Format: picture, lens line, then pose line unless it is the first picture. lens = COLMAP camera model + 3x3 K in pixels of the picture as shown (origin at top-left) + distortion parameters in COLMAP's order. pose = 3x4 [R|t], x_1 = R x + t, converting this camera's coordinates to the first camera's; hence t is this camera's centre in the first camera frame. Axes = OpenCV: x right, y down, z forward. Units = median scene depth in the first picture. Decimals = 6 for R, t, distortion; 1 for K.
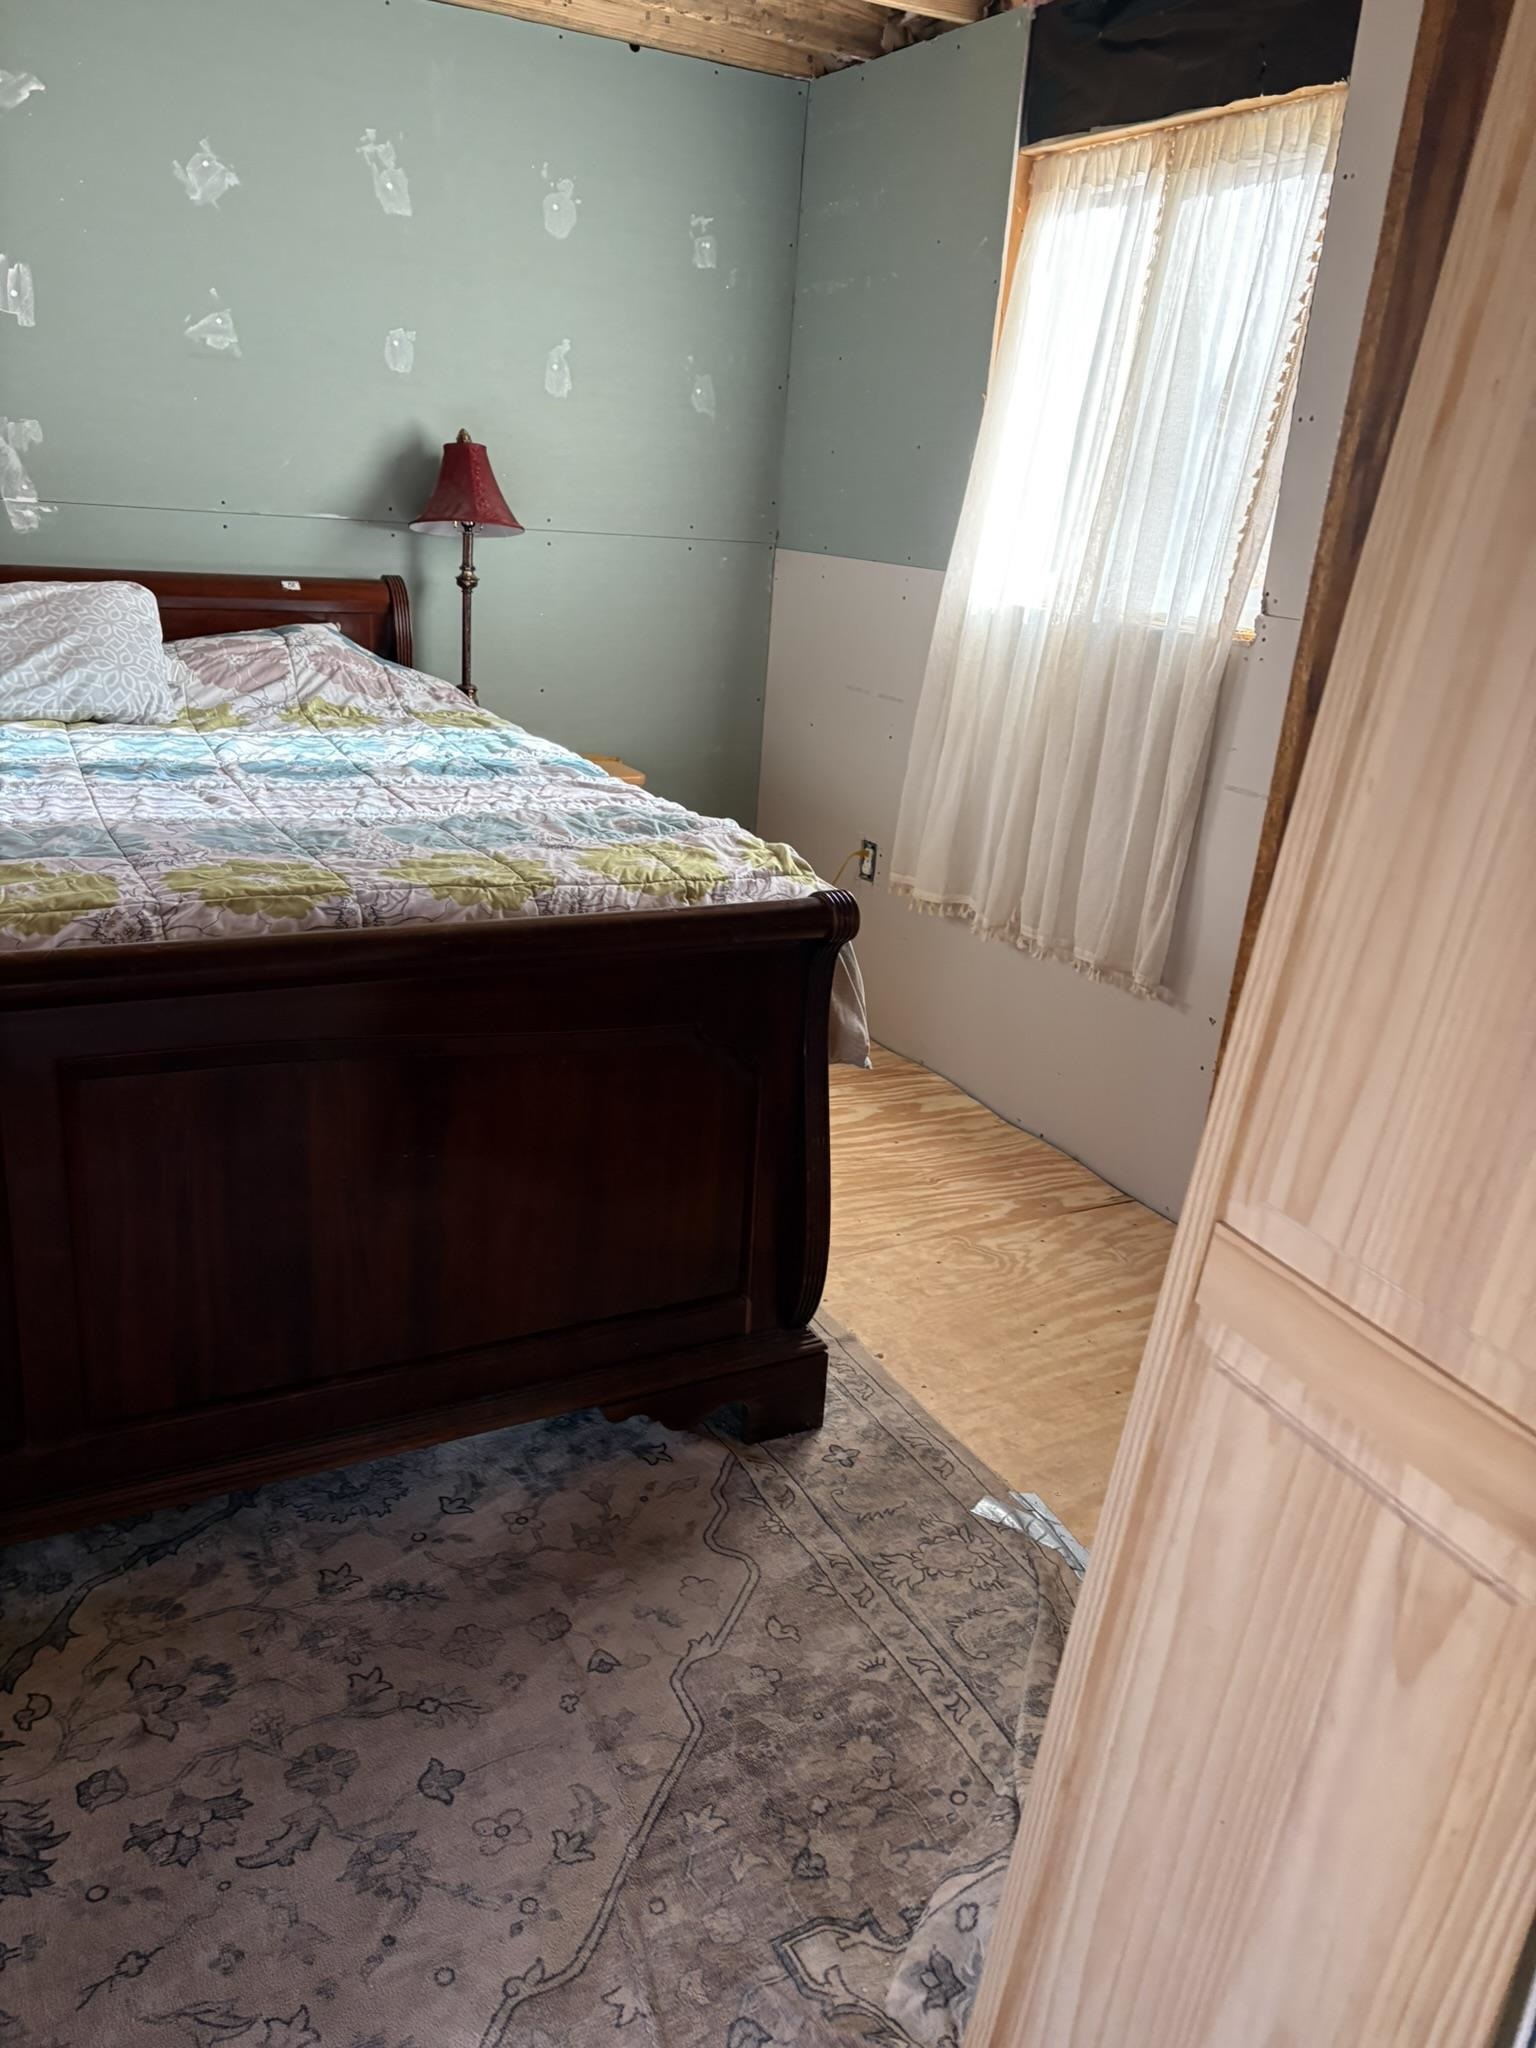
lens RADIAL K [[1501.5, 0, 771.3], [0, 1501.5, 1025.2], [0, 0, 1]] dist [0.018556, -0.034198]
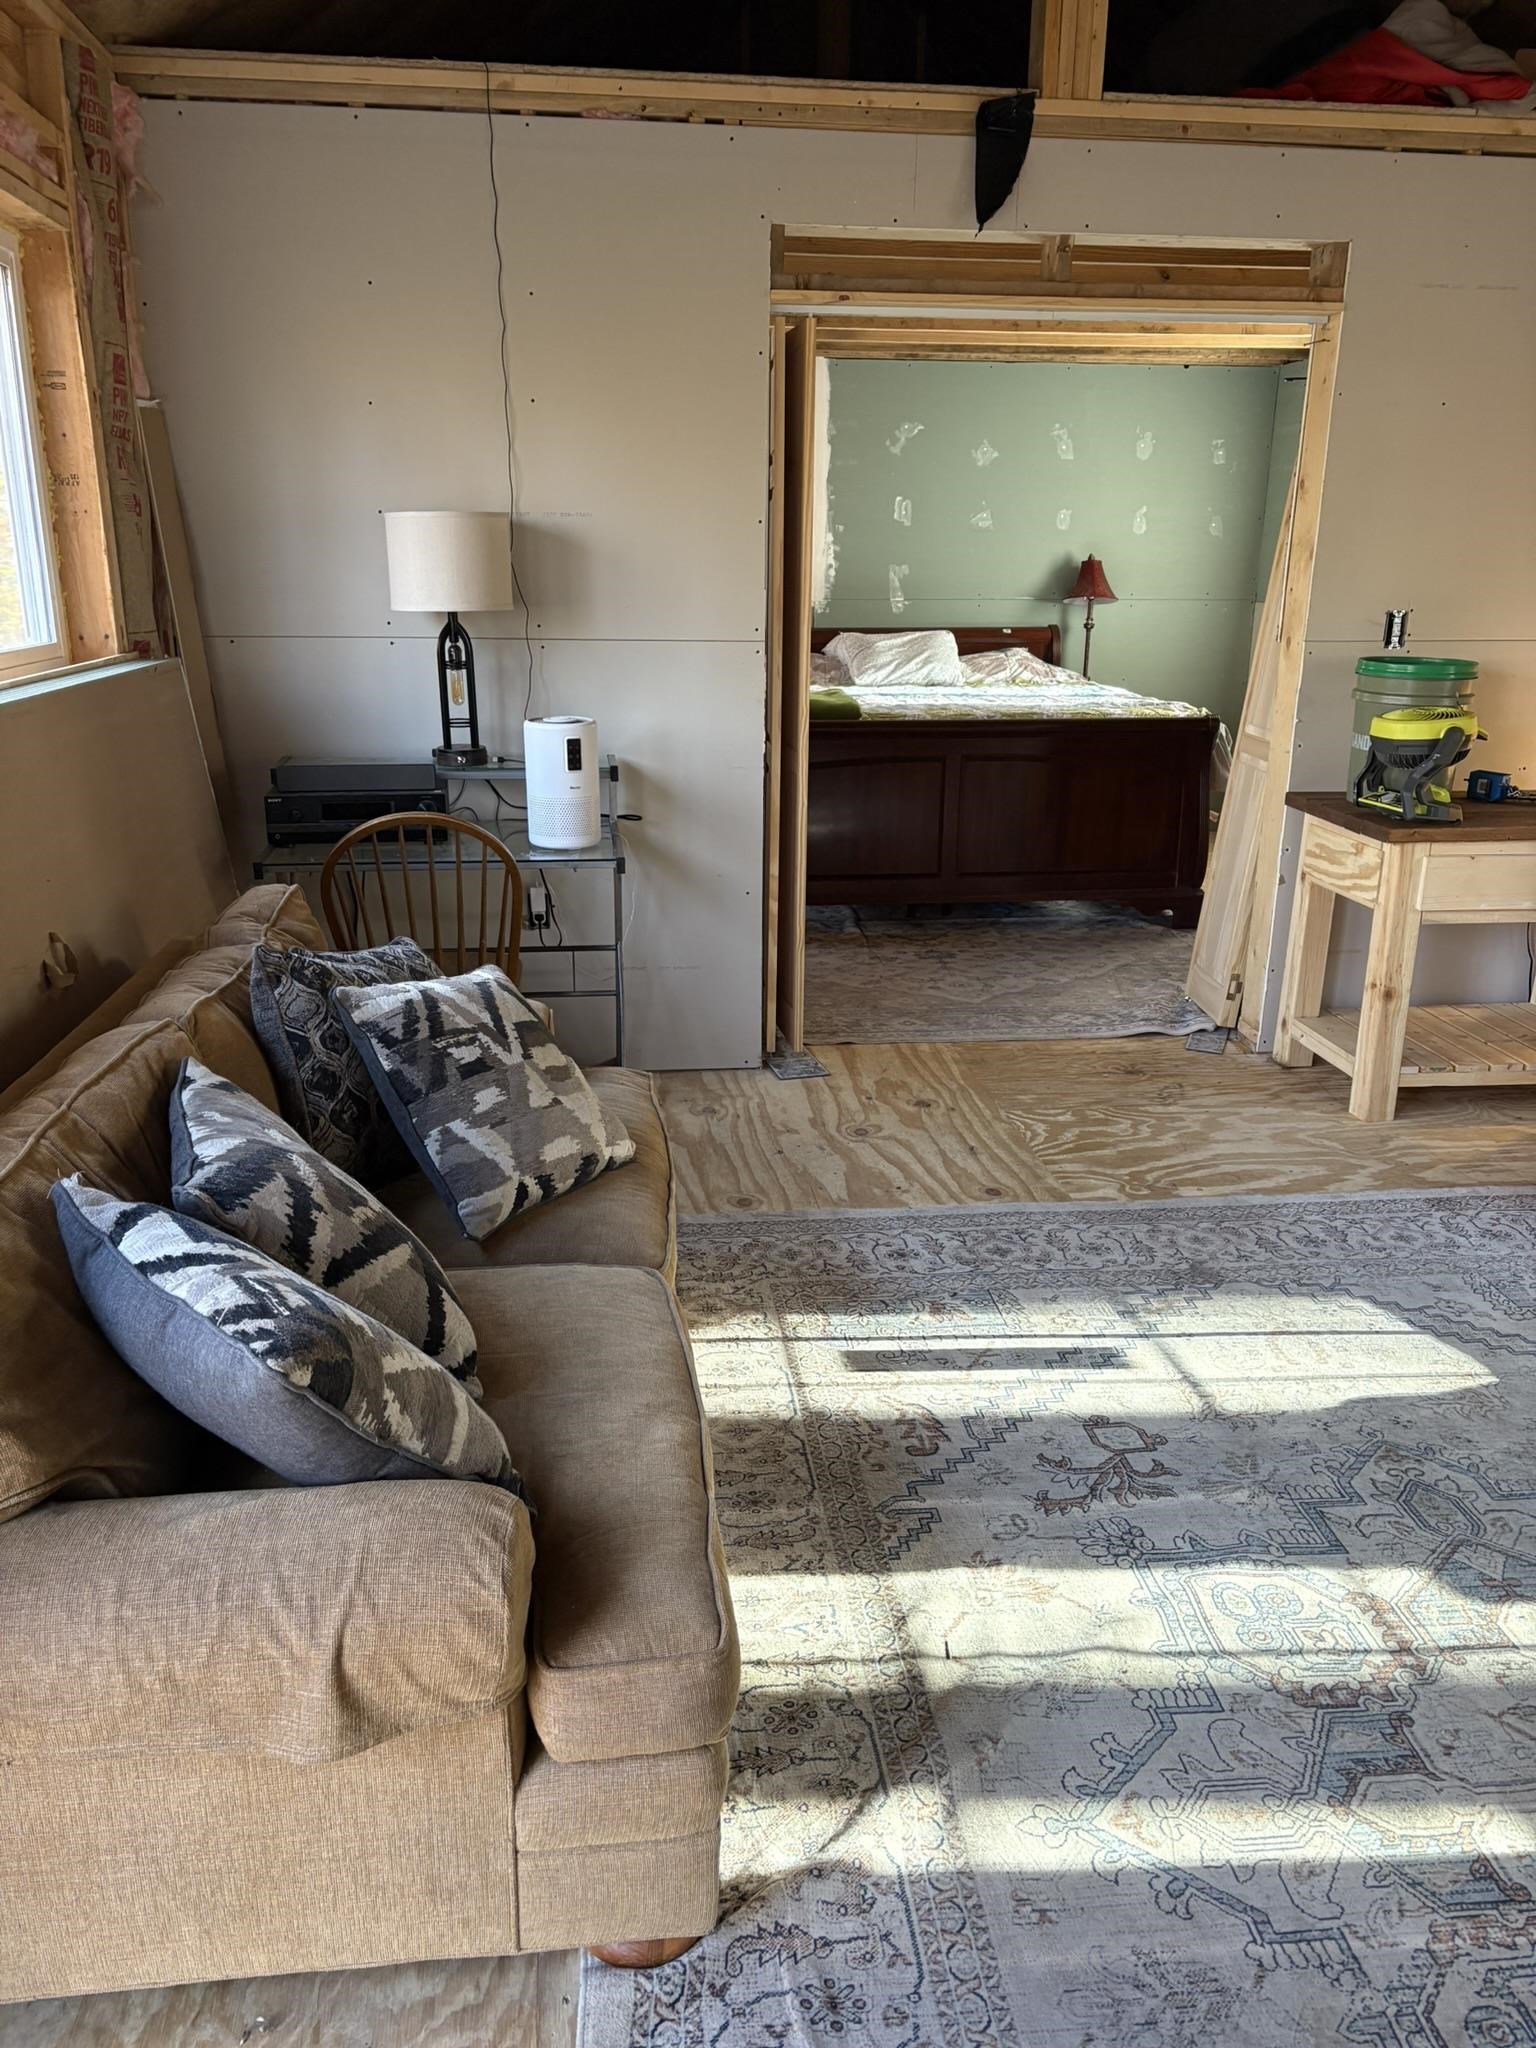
lens RADIAL K [[1501.5, 0, 764.3], [0, 1501.5, 1030.0], [0, 0, 1]] dist [0.018556, -0.034198]
pose [[0.921148, 0.050982, -0.385858, 0.232238], [-0.069146, 0.997049, -0.033334, 0.390690], [0.383020, 0.057386, 0.921956, -1.138346]]
